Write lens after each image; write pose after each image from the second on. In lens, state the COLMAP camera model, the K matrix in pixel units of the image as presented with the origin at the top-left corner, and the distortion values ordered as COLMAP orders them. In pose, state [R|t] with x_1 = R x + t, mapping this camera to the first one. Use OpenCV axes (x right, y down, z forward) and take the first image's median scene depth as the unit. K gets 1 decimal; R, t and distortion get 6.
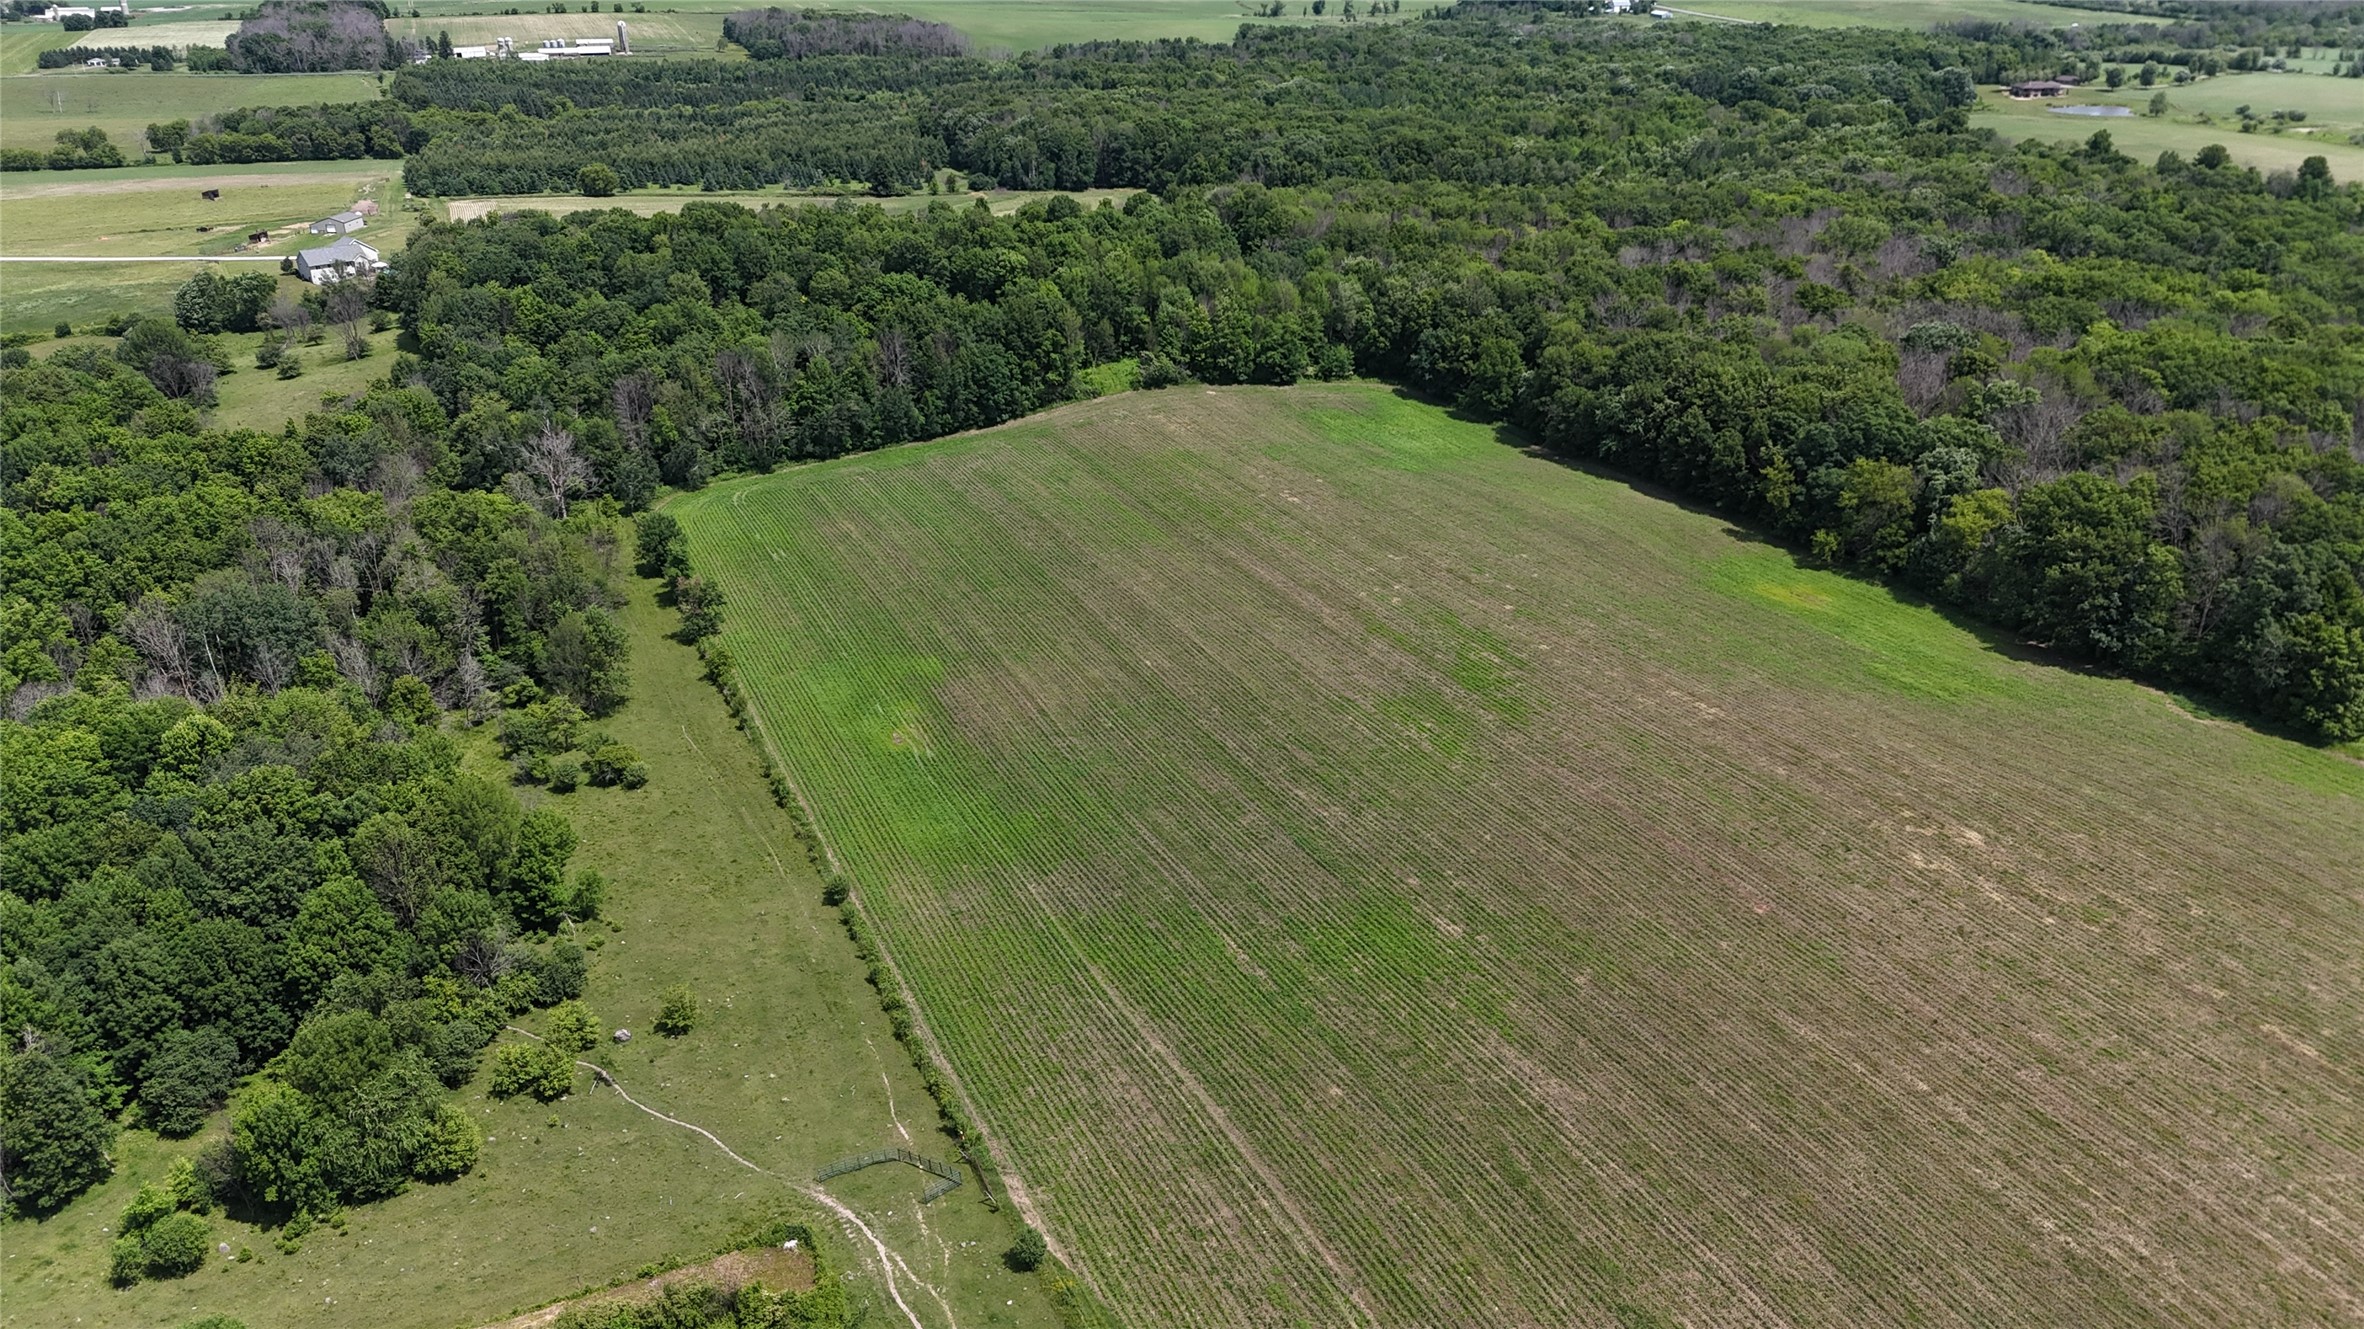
lens RADIAL K [[1732.5, 0, 1184.6], [0, 1732.5, 659.4], [0, 0, 1]] dist [0.069852, -0.071025]
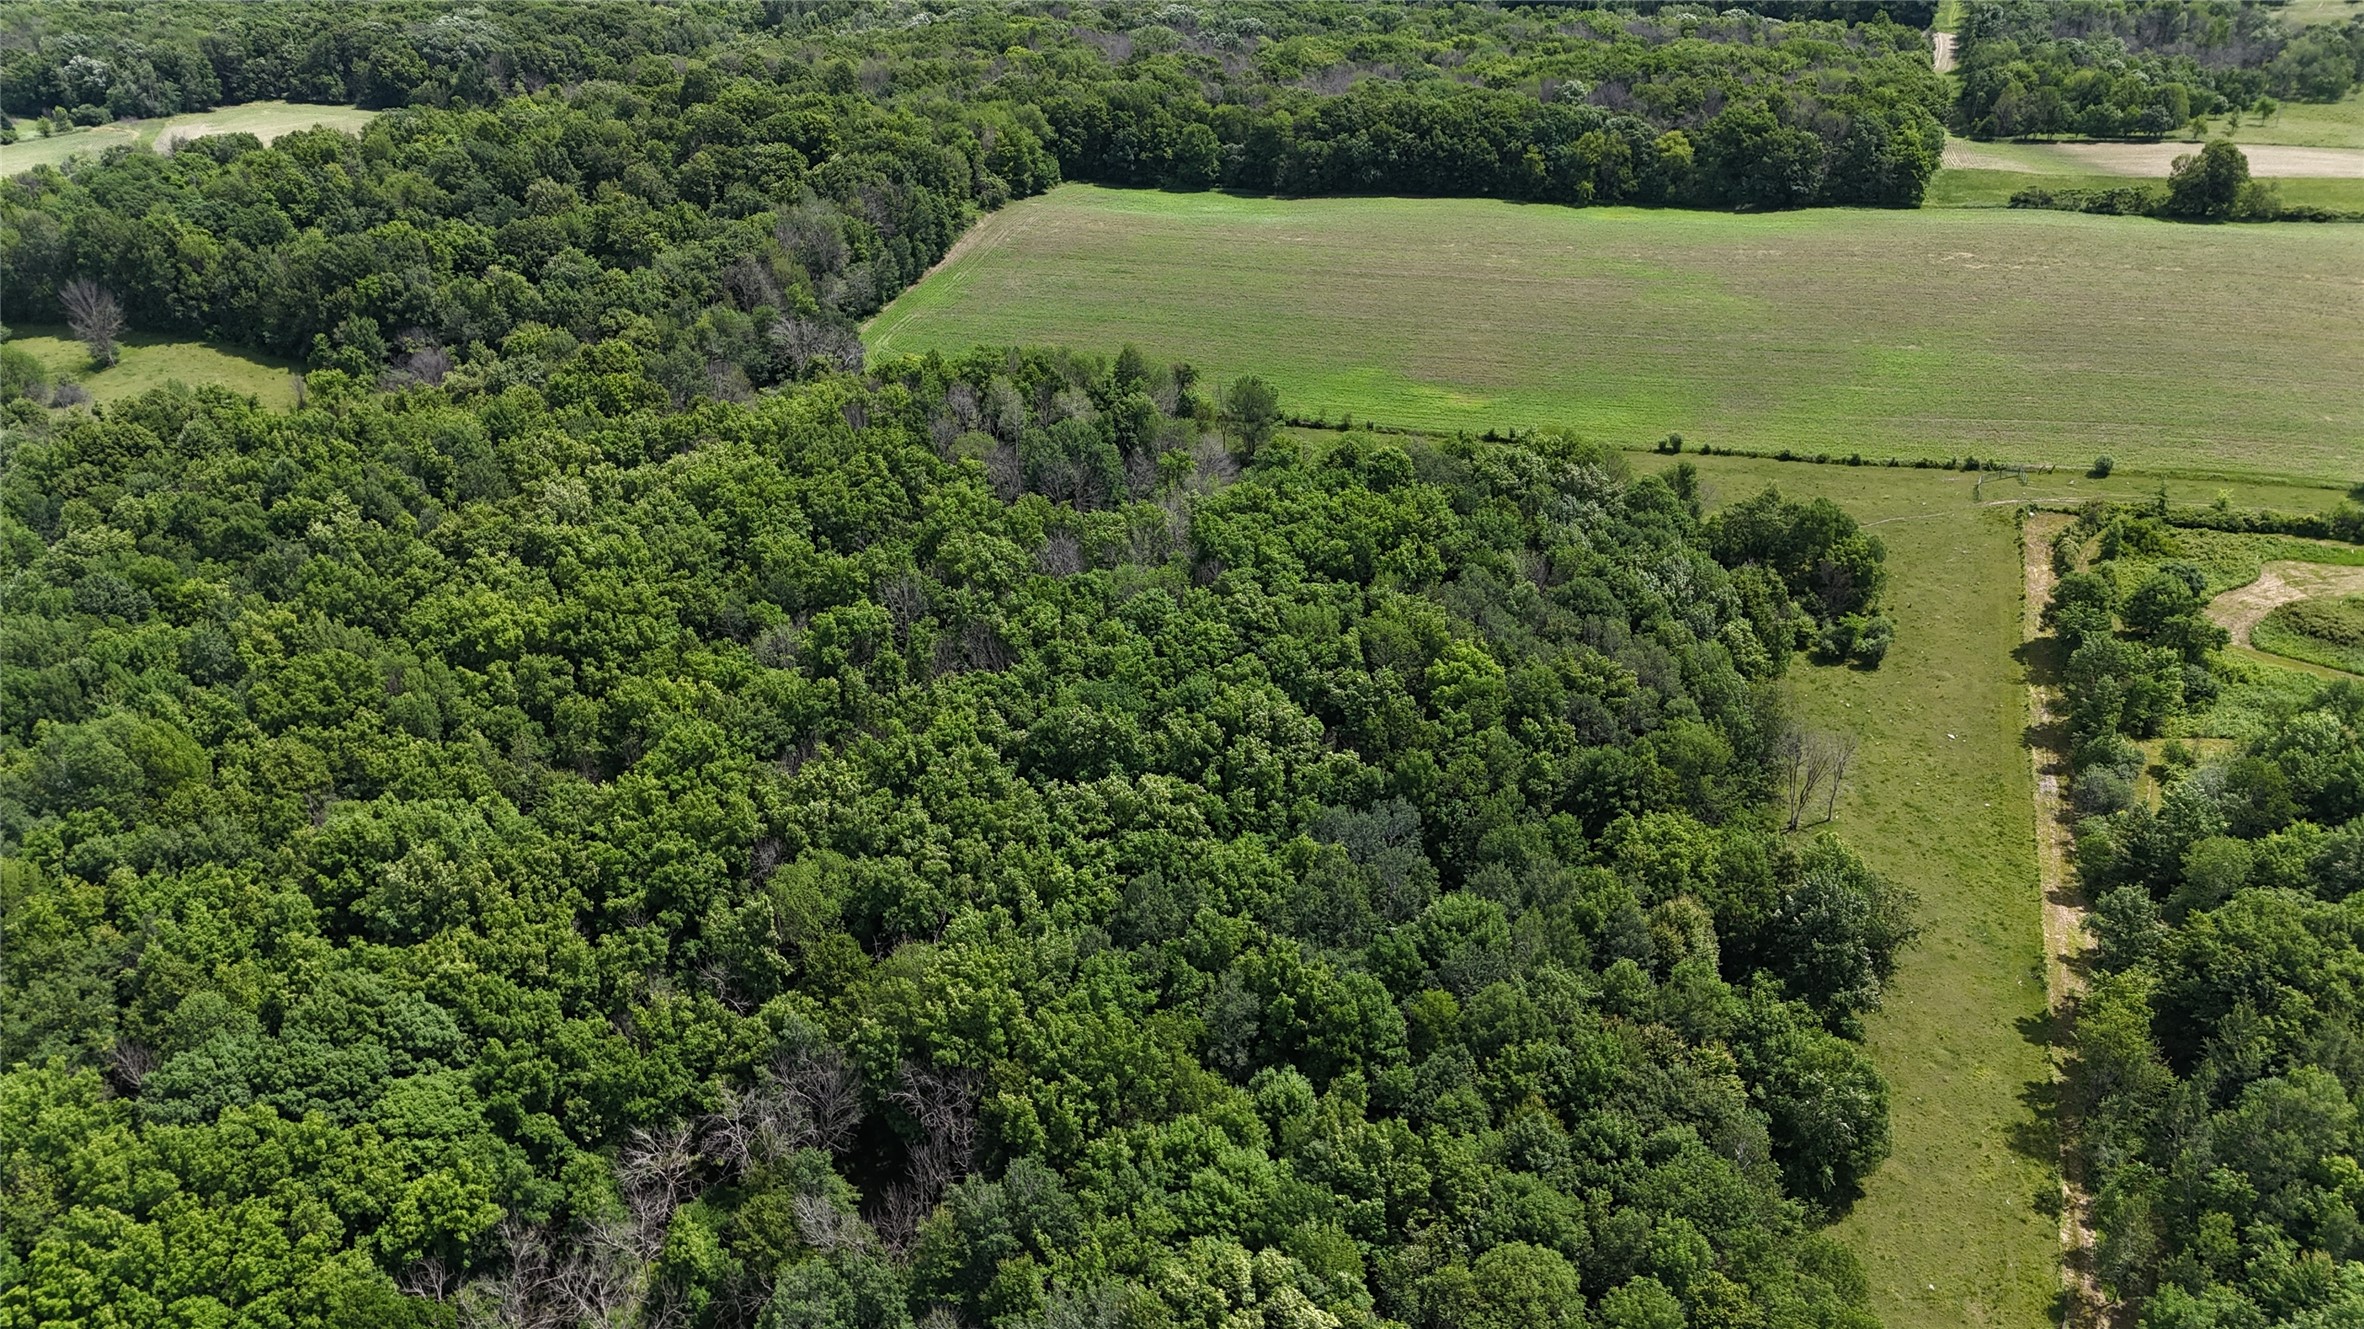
lens RADIAL K [[1727.7, 0, 1175.4], [0, 1727.7, 673.8], [0, 0, 1]] dist [0.067957, -0.056598]
pose [[0.650992, -0.347158, 0.675048, -0.912106], [0.303703, 0.934132, 0.187517, -0.054845], [-0.695682, 0.082942, 0.713545, 0.138229]]
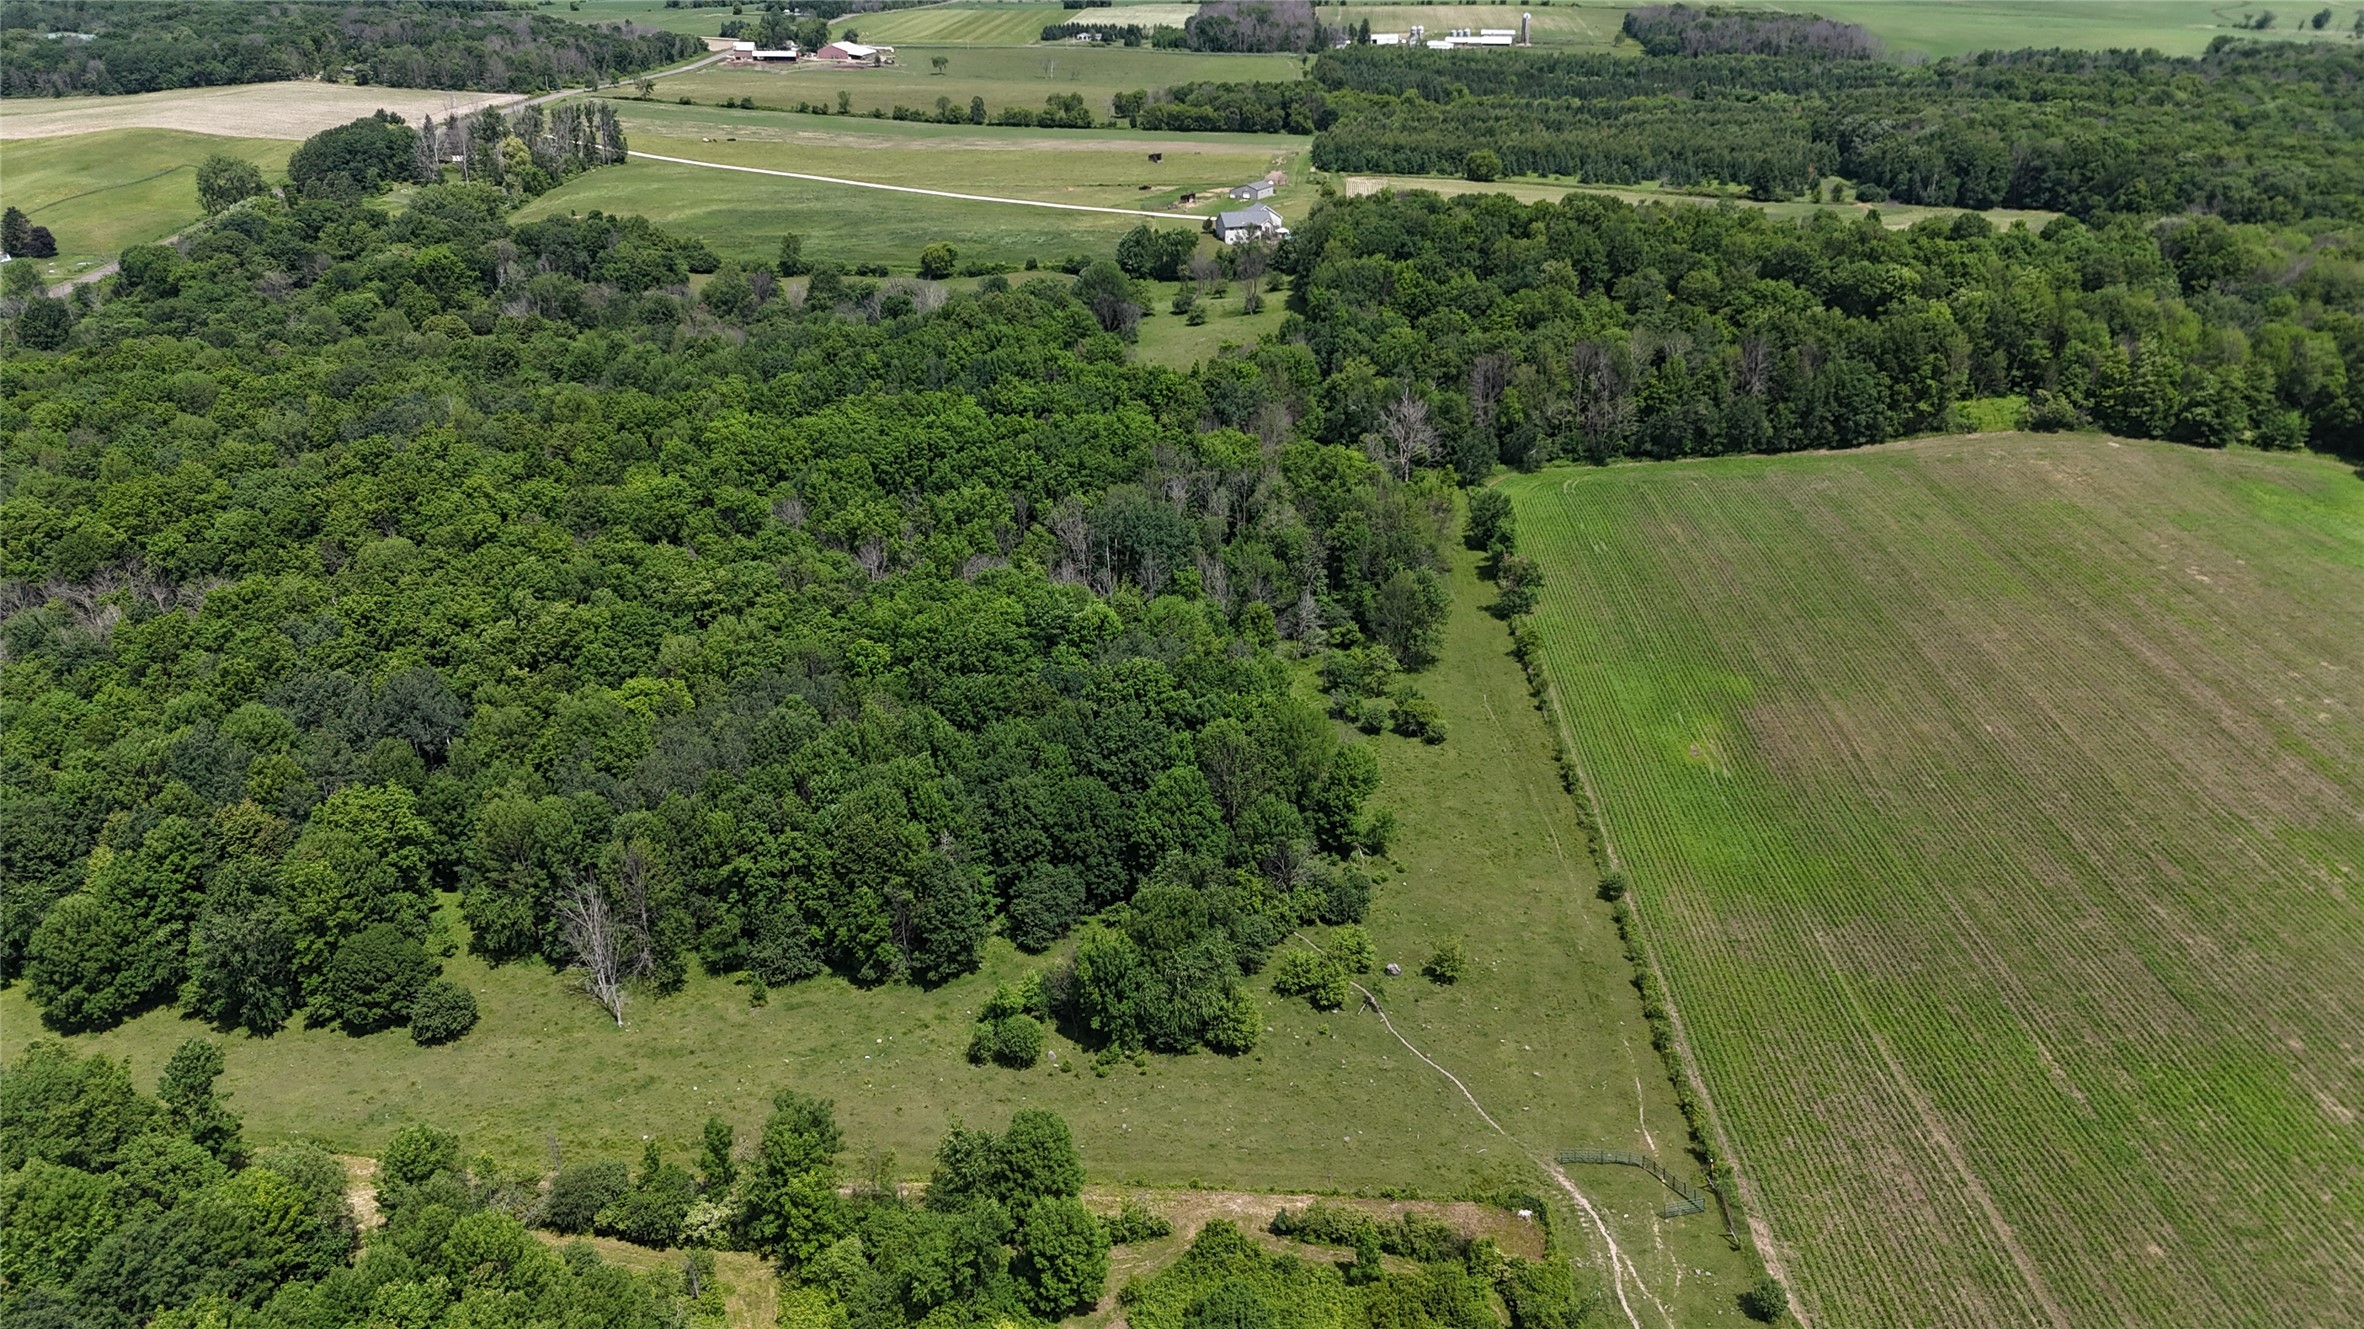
lens RADIAL K [[1732.5, 0, 1184.6], [0, 1732.5, 659.4], [0, 0, 1]] dist [0.069852, -0.071025]
pose [[0.890879, 0.189284, -0.412923, -0.017937], [-0.188353, 0.981143, 0.043387, 0.004515], [0.413349, 0.039123, 0.909732, -0.009919]]
